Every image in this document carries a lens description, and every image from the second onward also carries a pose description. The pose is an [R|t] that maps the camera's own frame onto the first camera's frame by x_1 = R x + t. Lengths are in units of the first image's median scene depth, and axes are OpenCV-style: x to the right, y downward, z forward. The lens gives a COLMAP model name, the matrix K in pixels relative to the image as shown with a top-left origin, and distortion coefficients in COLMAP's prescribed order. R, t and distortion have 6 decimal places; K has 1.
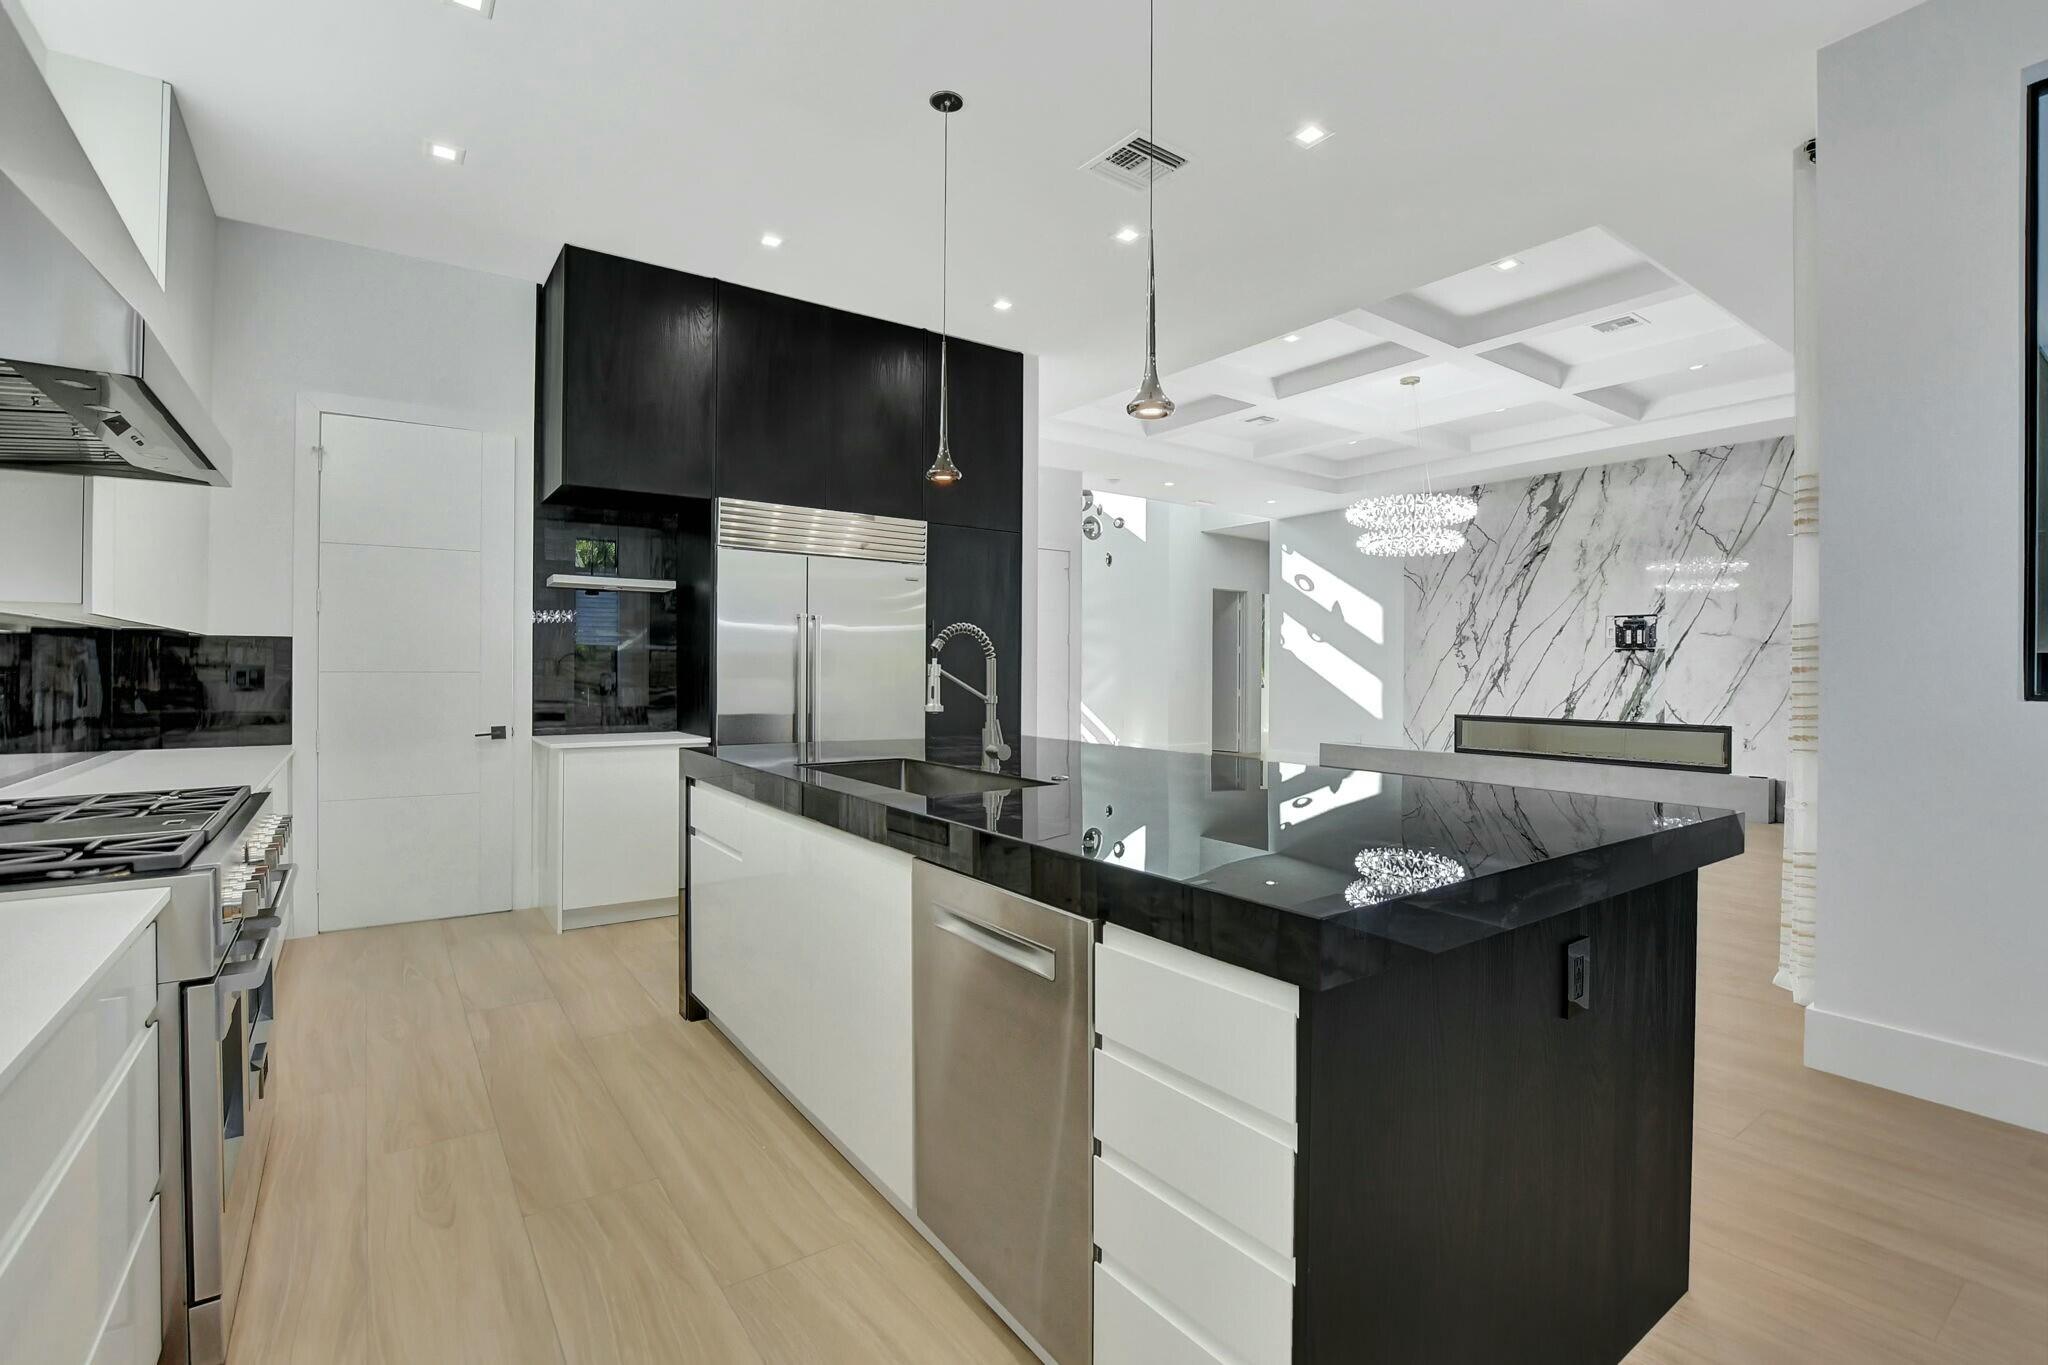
lens RADIAL K [[907.0, 0, 1024.0], [0, 907.0, 676.8], [0, 0, 1]] dist [0.022462, 0.000092]
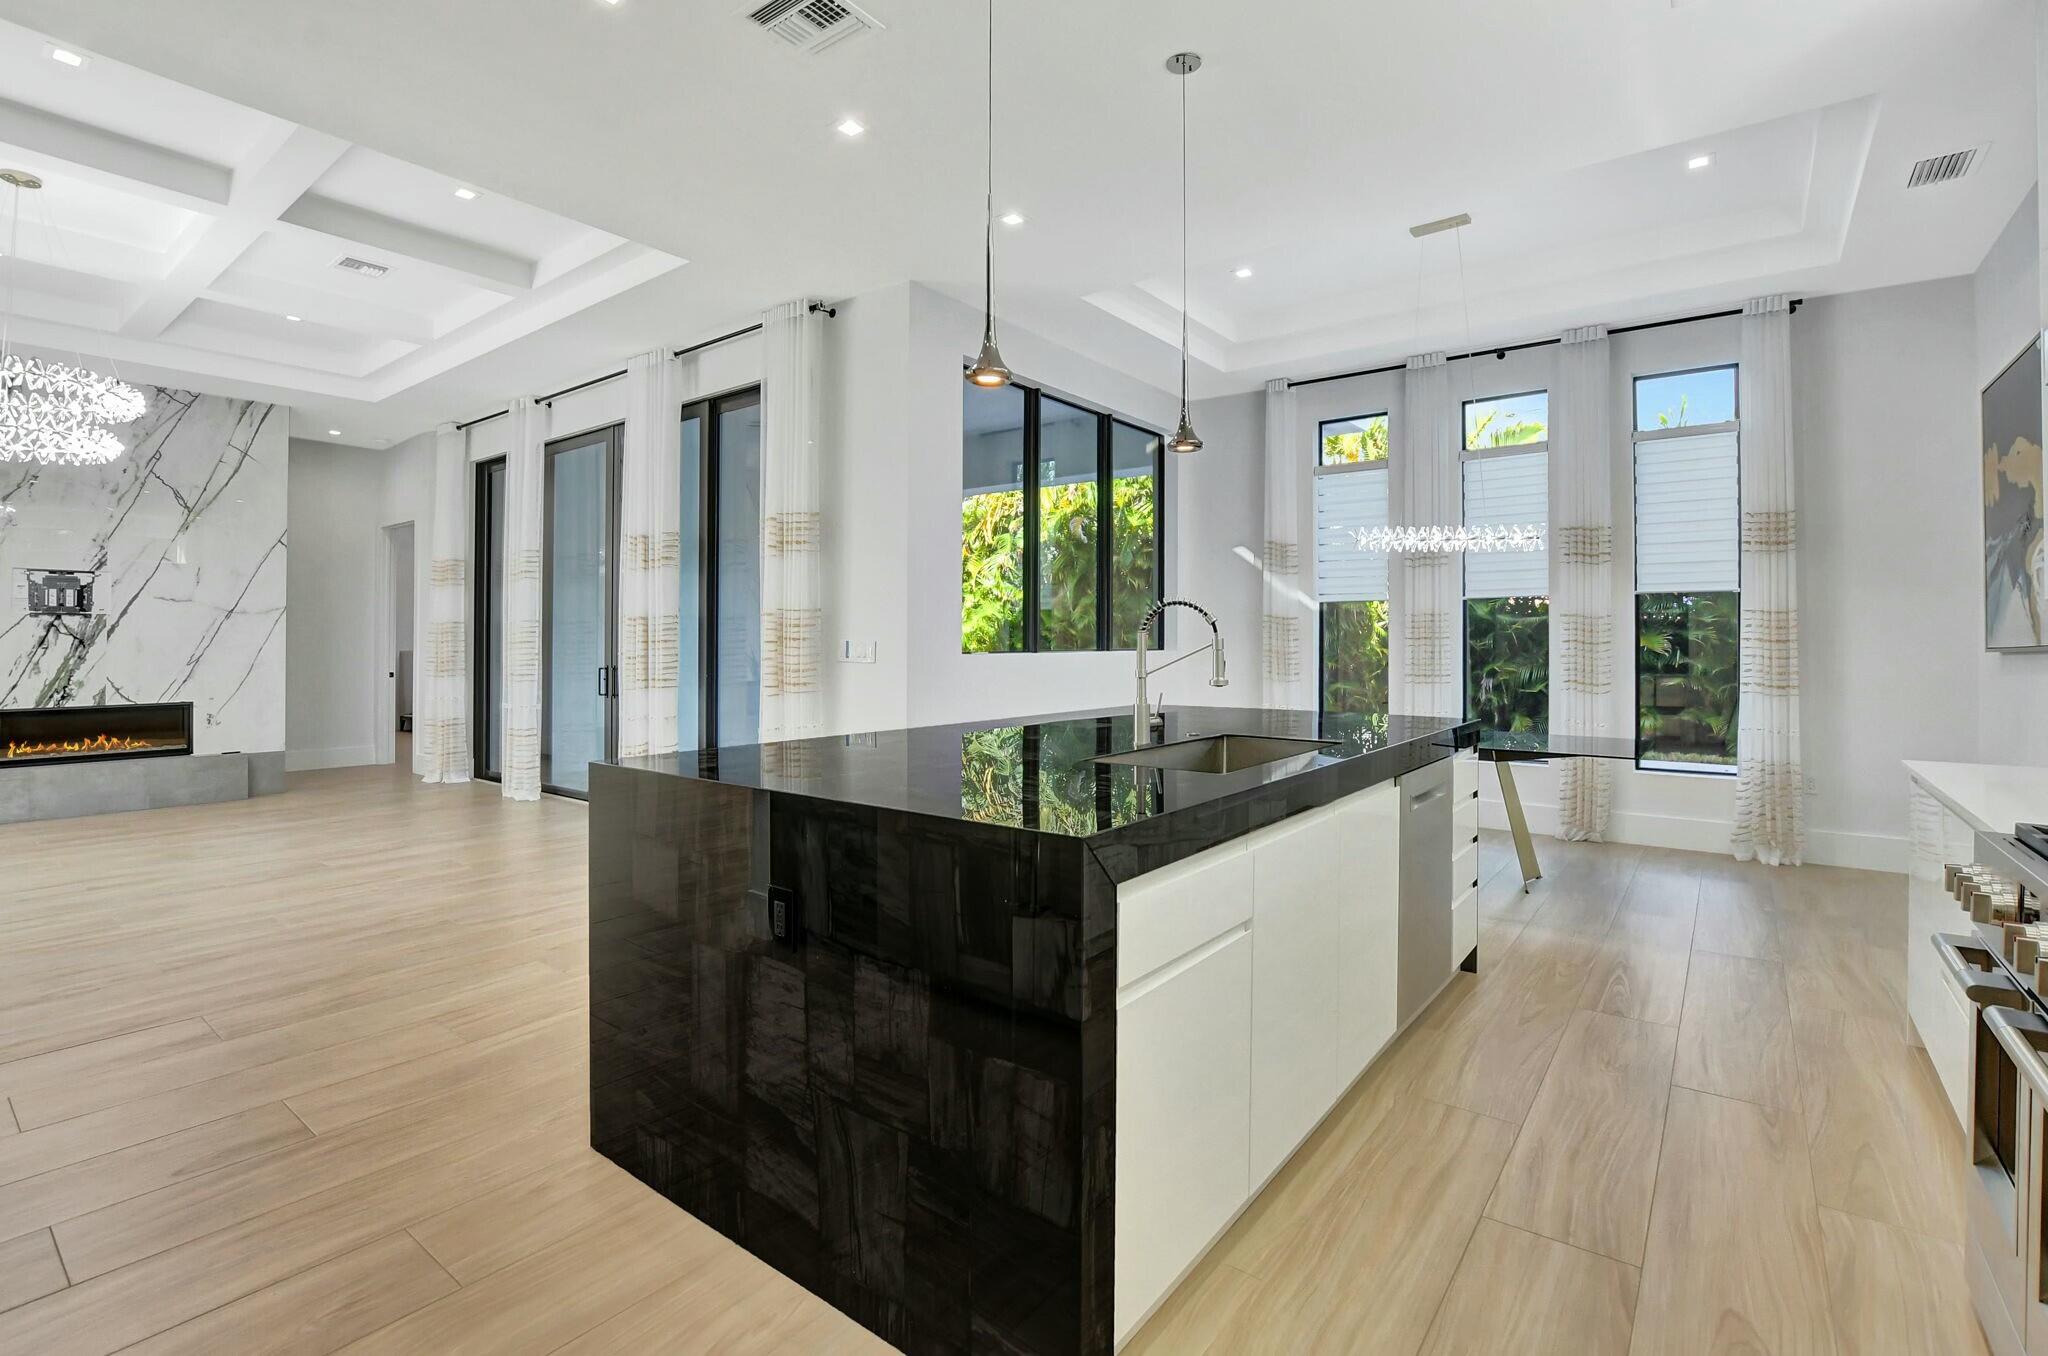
lens RADIAL K [[930.0, 0, 999.3], [0, 930.0, 633.3], [0, 0, 1]] dist [-0.002171, -0.000006]
pose [[-0.266836, 0.005499, 0.963726, -0.307257], [0.009900, 0.999947, -0.002965, -0.003272], [-0.963691, 0.008749, -0.266876, 0.453467]]
